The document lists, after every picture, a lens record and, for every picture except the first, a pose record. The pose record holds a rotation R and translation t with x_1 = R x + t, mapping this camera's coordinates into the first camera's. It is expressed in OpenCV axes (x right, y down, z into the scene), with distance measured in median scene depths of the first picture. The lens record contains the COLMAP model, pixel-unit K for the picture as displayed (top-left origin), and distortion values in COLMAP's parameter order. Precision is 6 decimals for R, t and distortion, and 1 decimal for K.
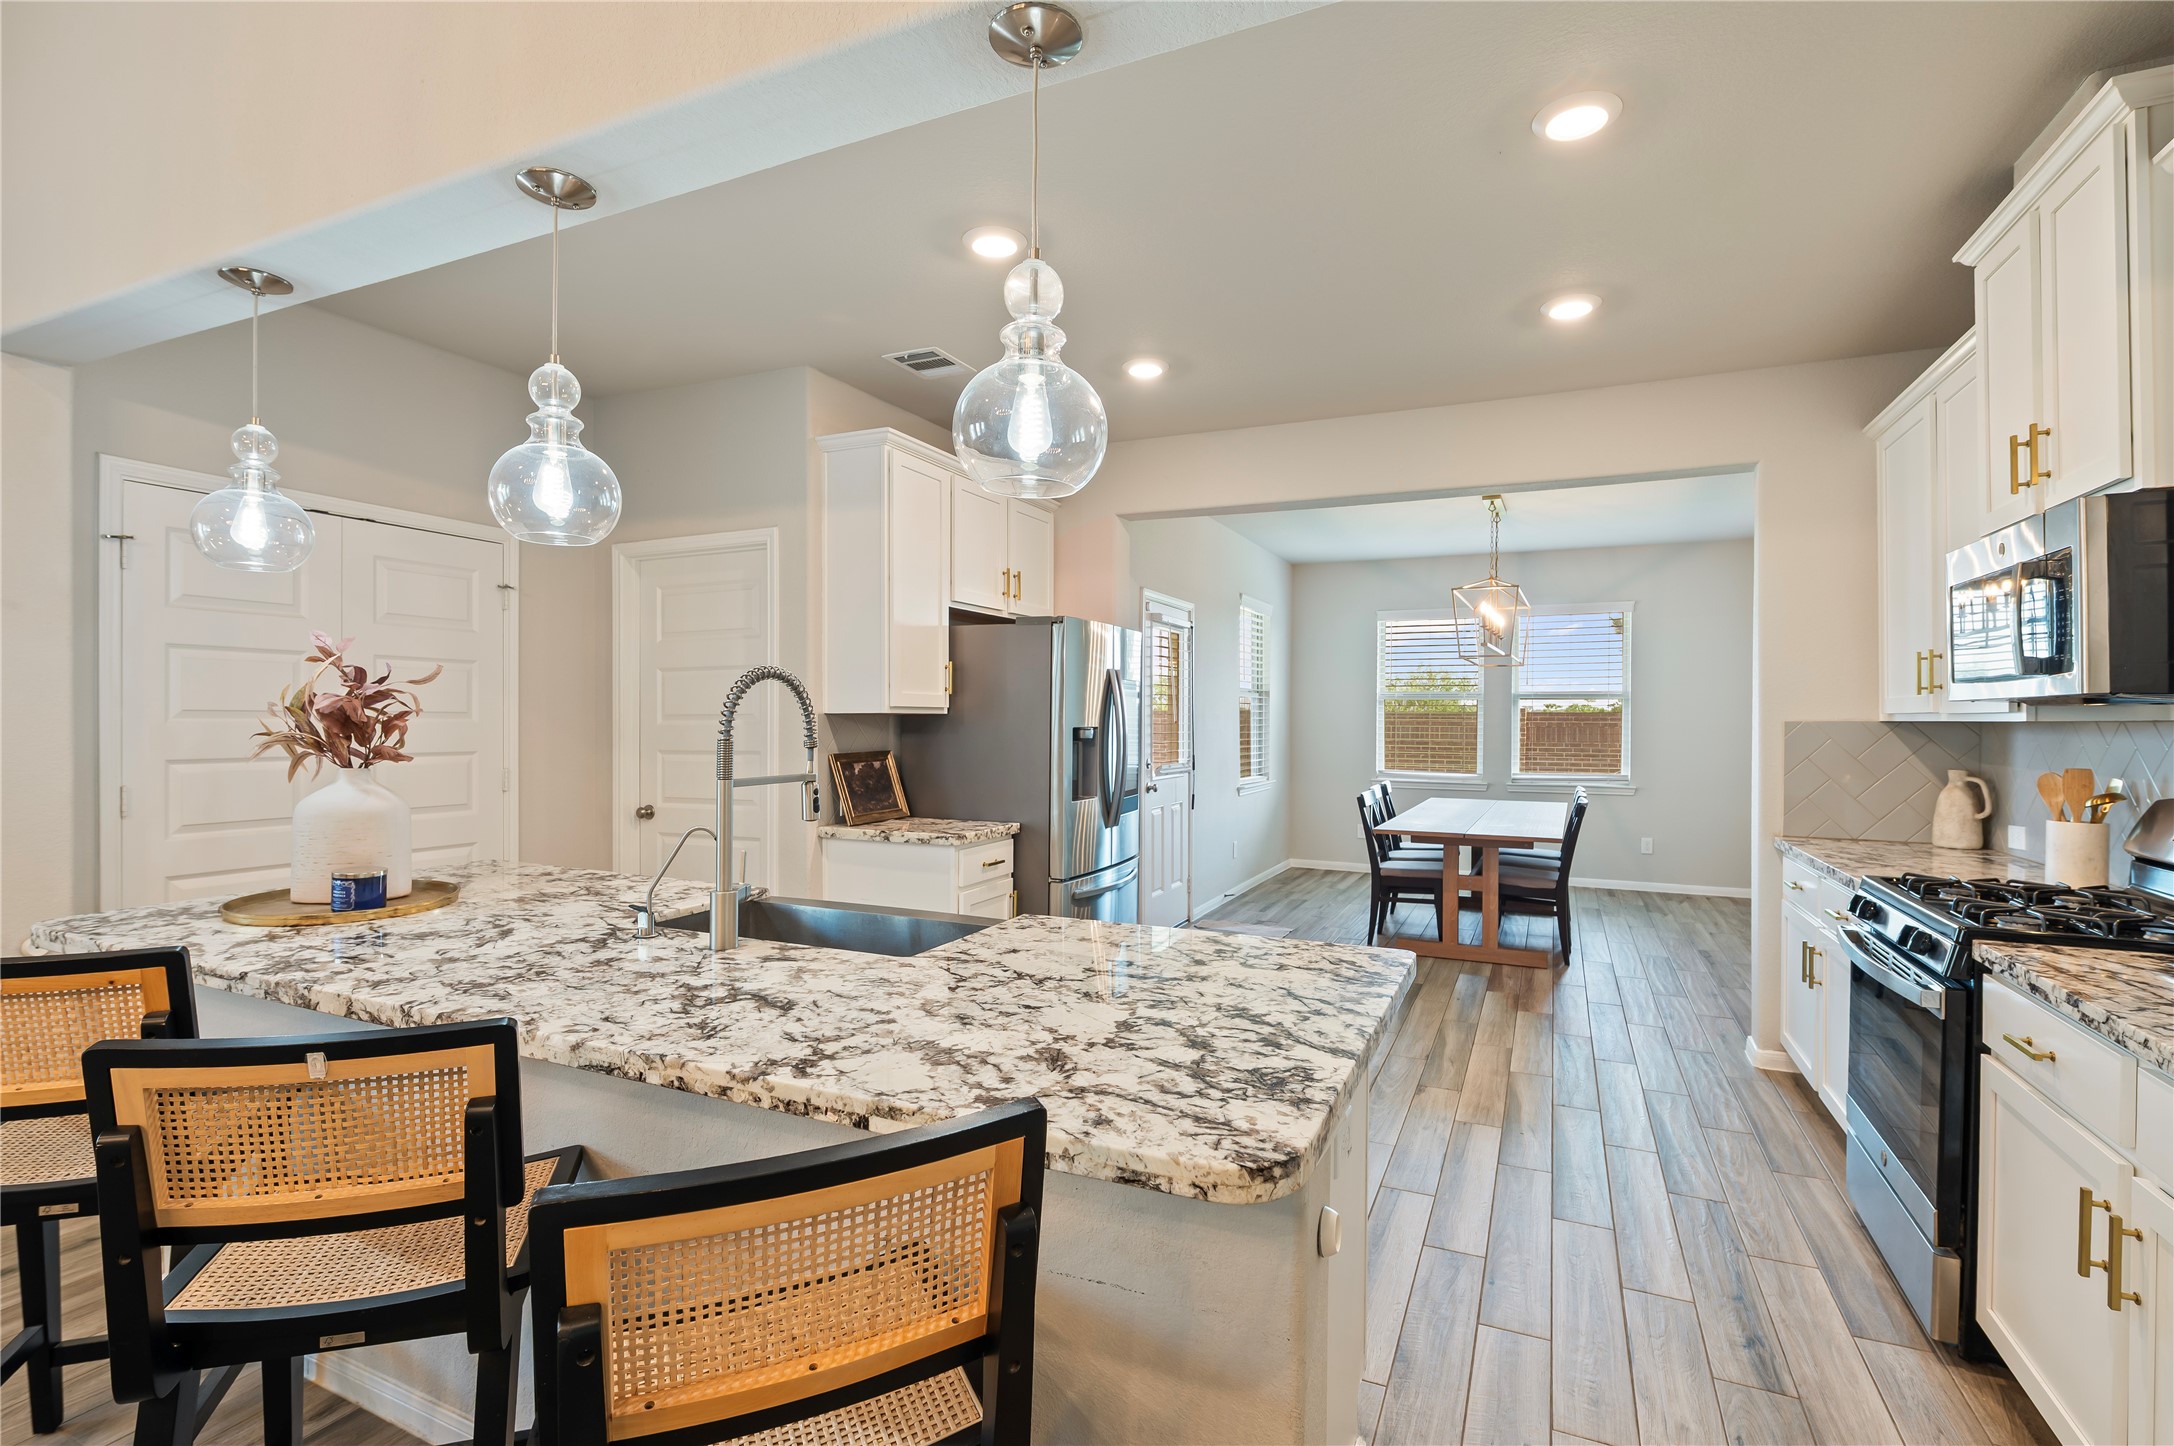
lens RADIAL K [[1004.0, 0, 1087.0], [0, 1004.0, 723.0], [0, 0, 1]] dist [0.000983, 0.000113]
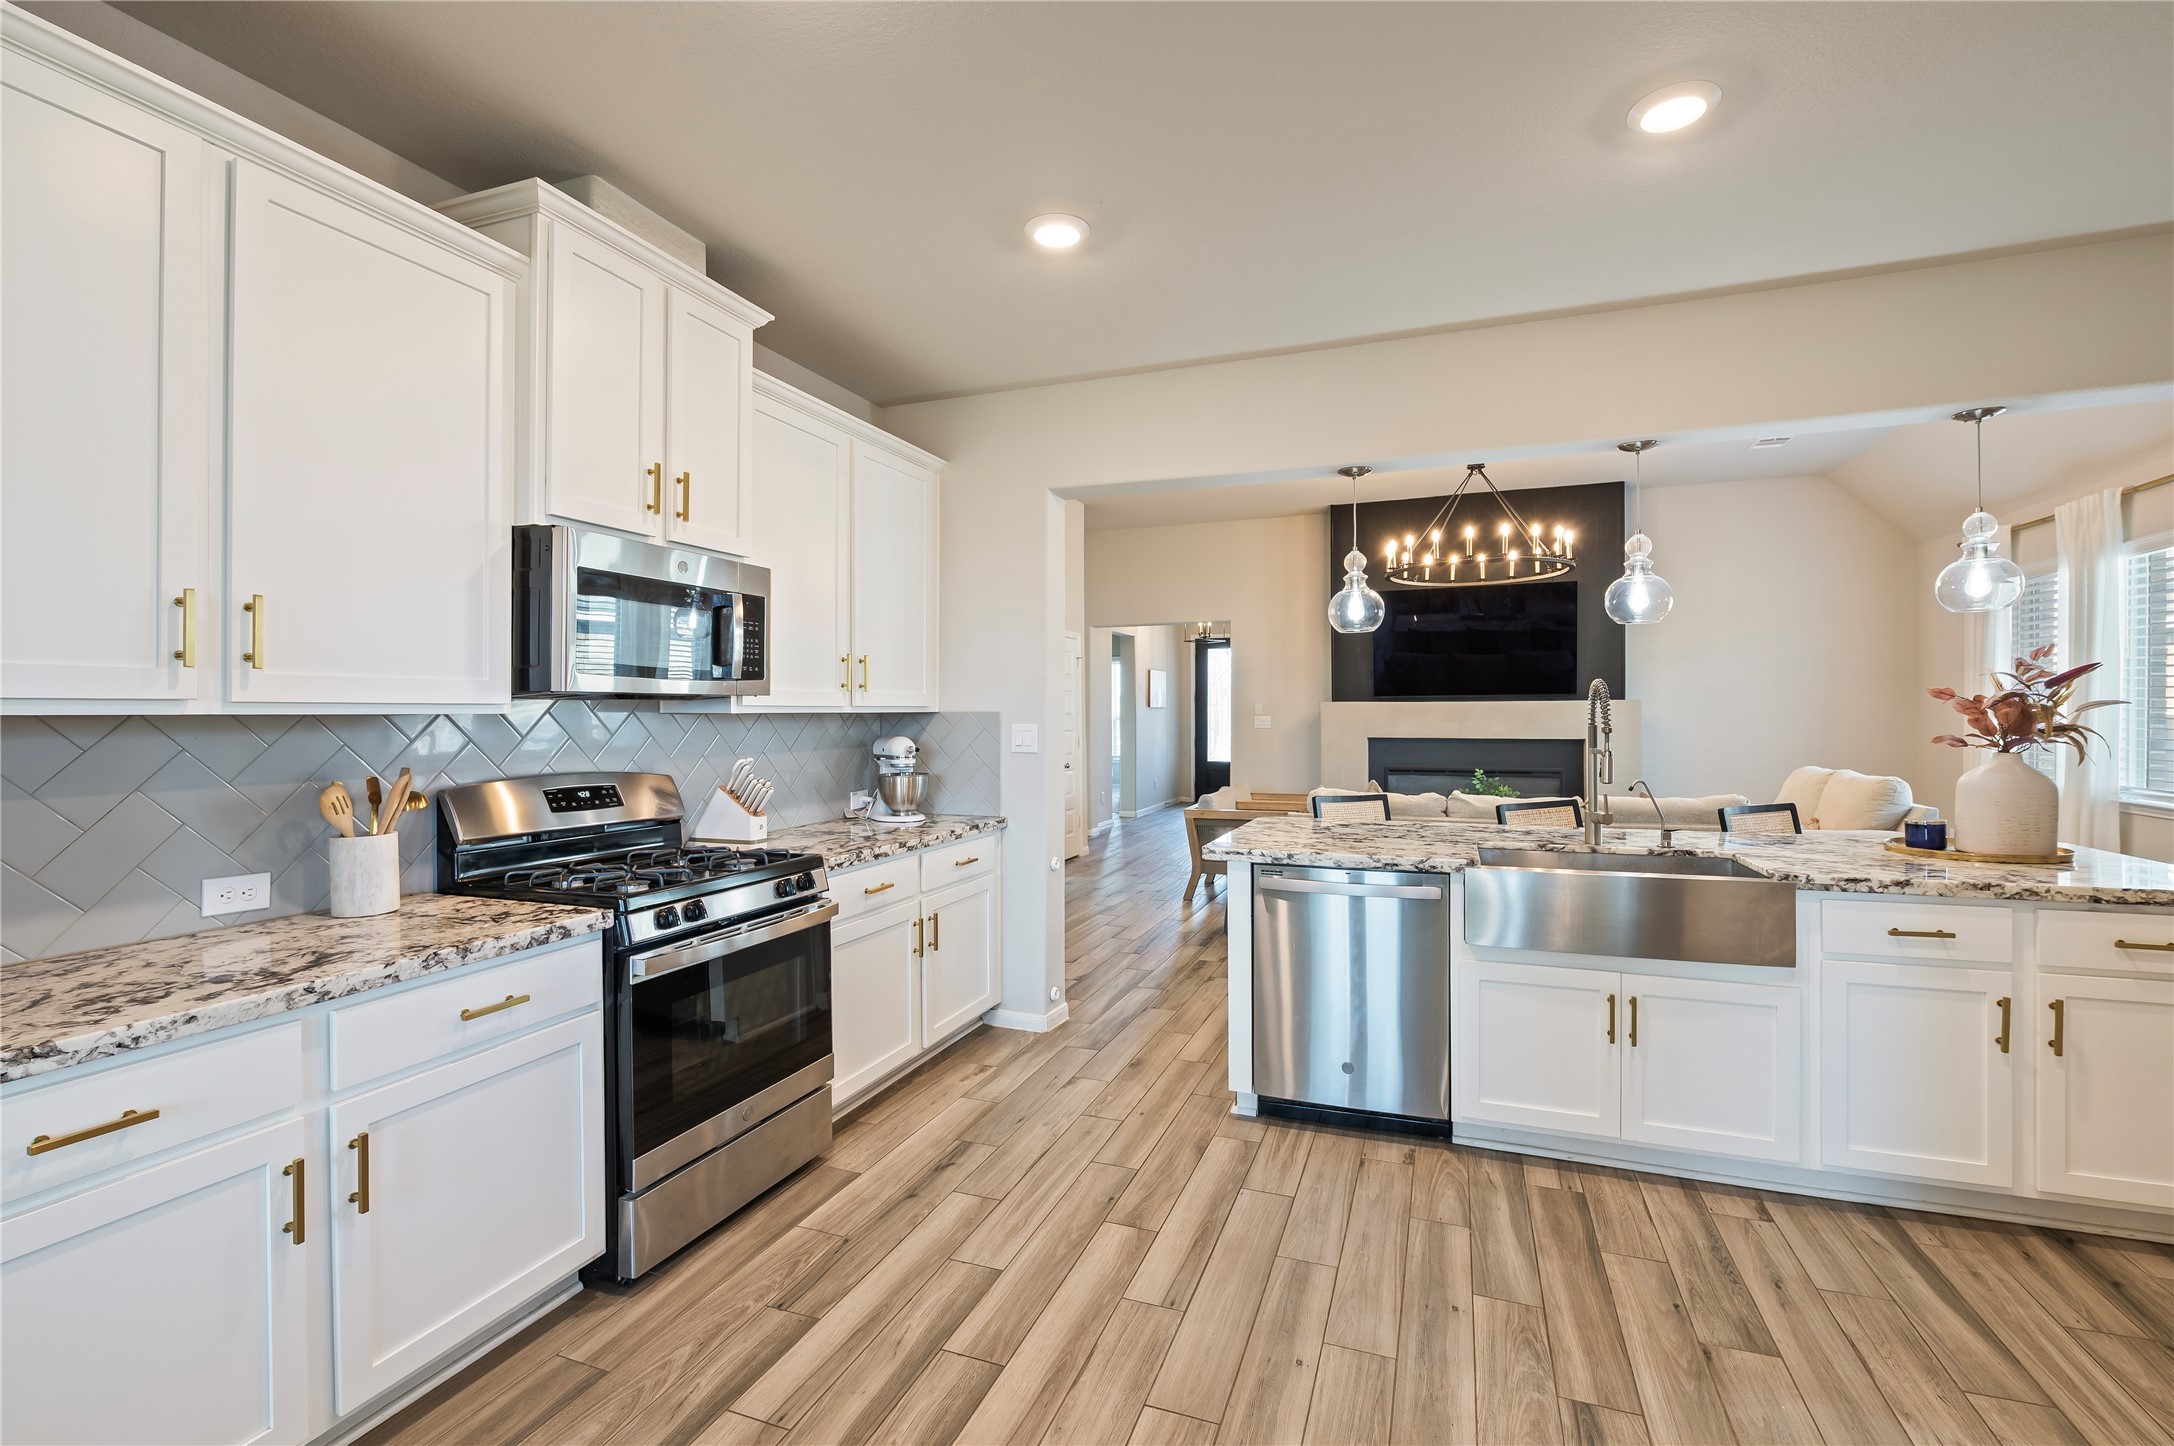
lens RADIAL K [[967.1, 0, 1090.4], [0, 967.1, 719.2], [0, 0, 1]] dist [0.000183, 0.000293]
pose [[-0.997518, -0.003342, -0.070333, 0.558003], [-0.003926, 0.999959, 0.008162, -0.003630], [0.070303, 0.008418, -0.997490, 2.317103]]
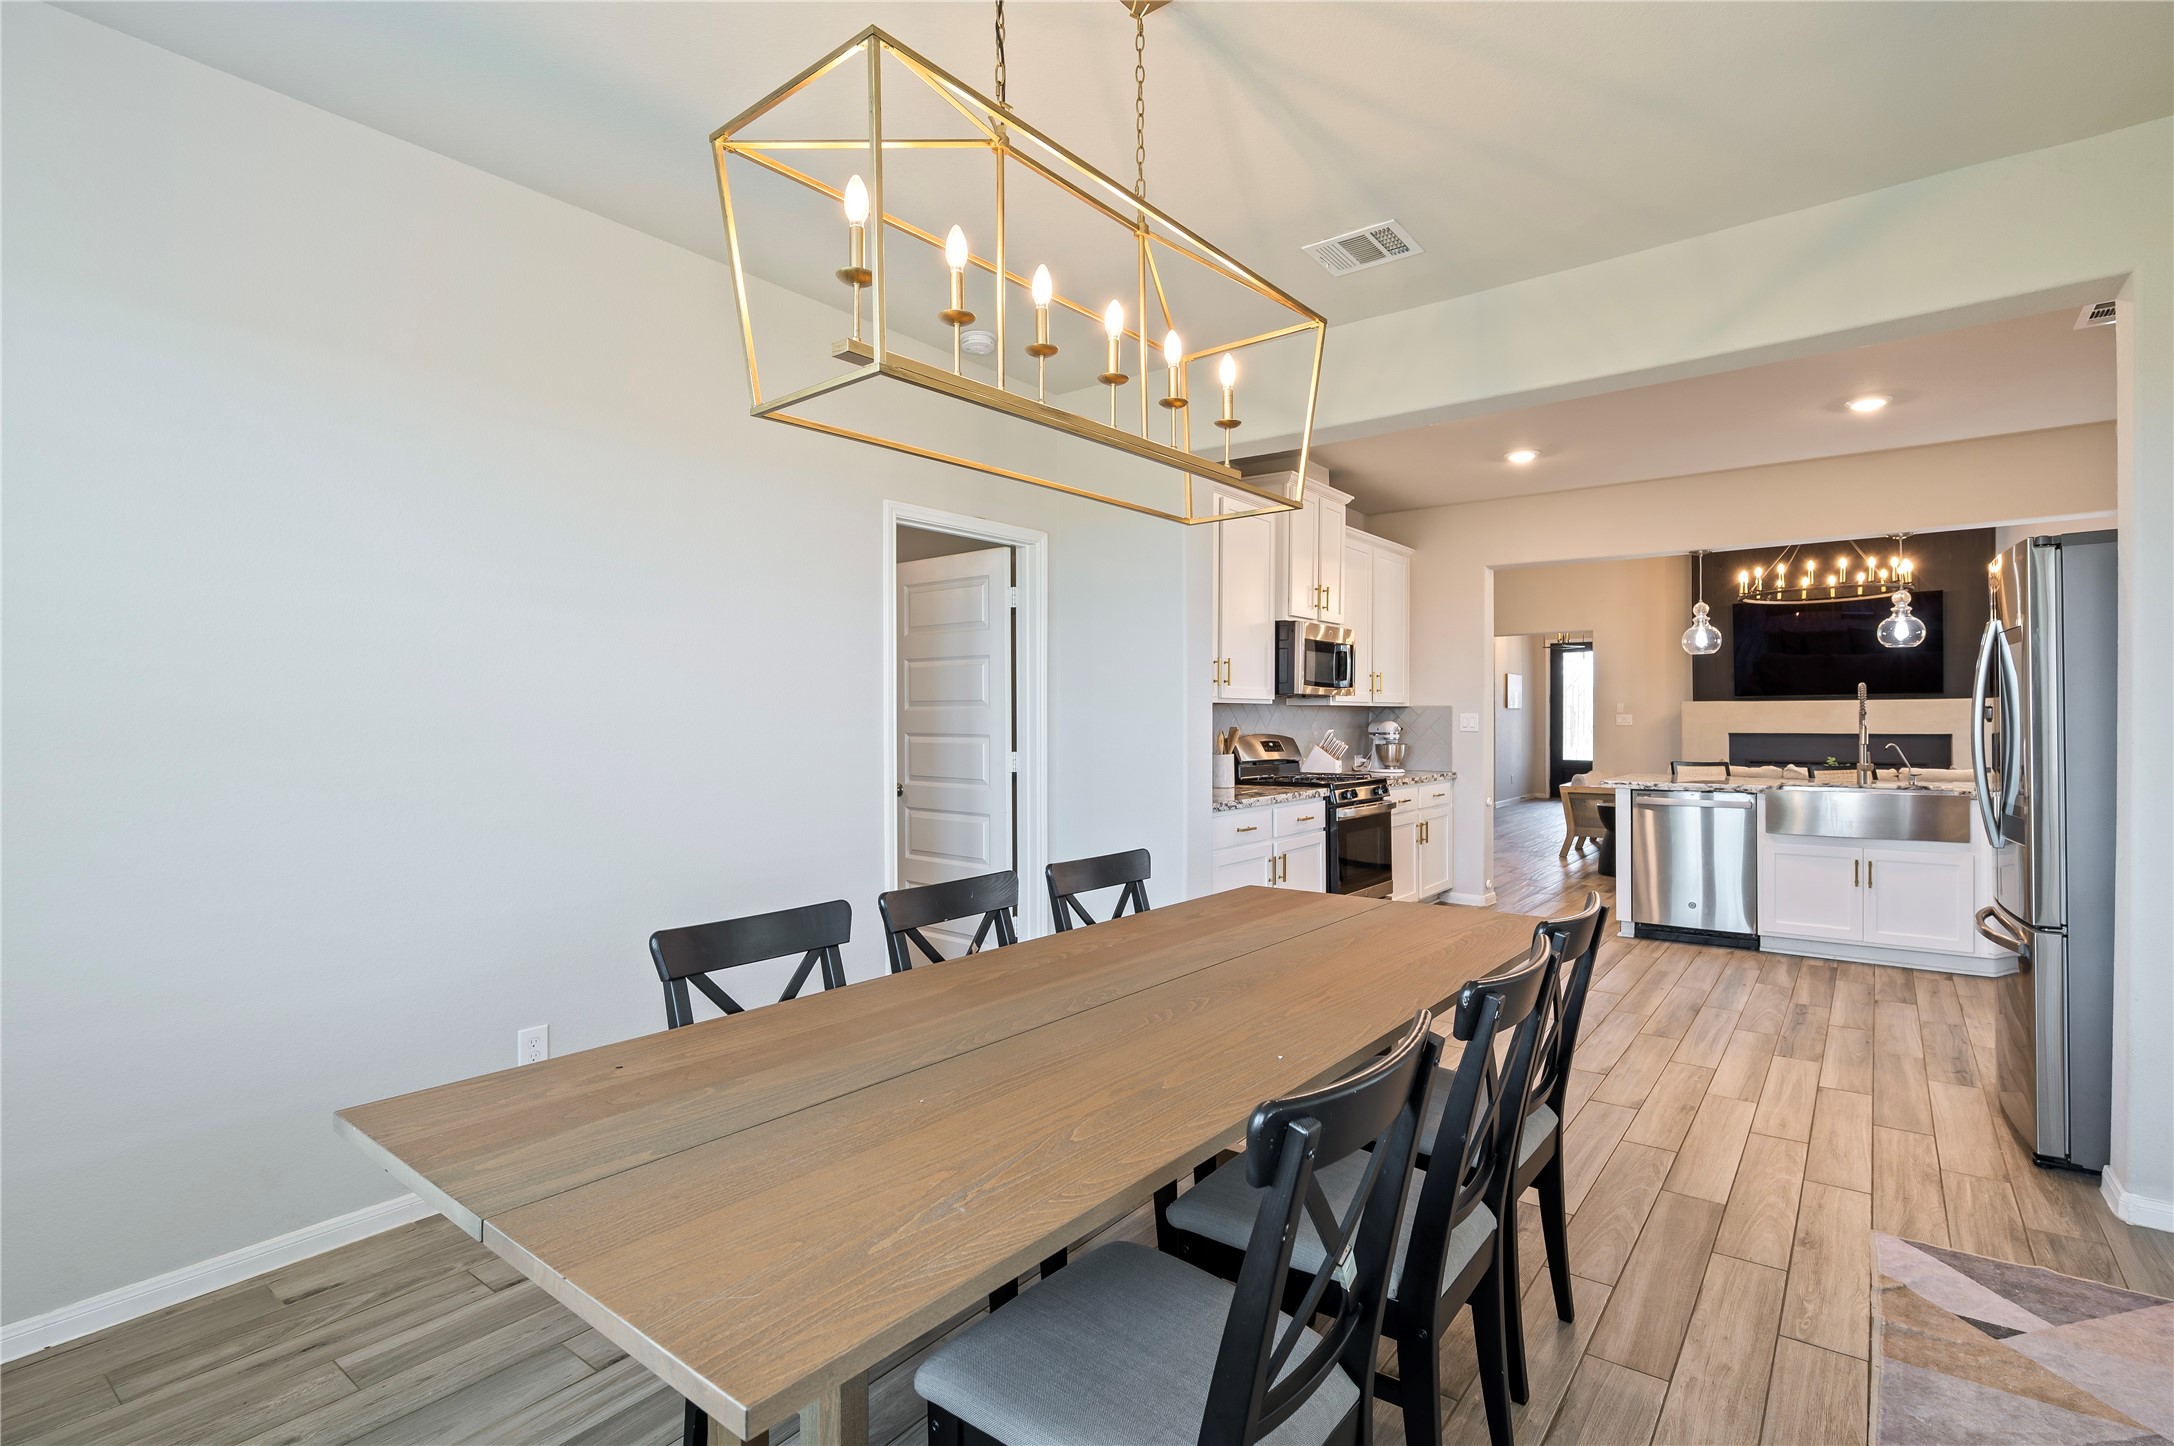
lens RADIAL K [[1038.5, 0, 1082.9], [0, 1038.5, 722.4], [0, 0, 1]] dist [-0.001410, -0.001049]
pose [[-0.974929, -0.004667, 0.222469, 1.007967], [-0.003533, 0.999979, 0.005495, 0.036270], [-0.222490, 0.004571, -0.974924, 3.854565]]
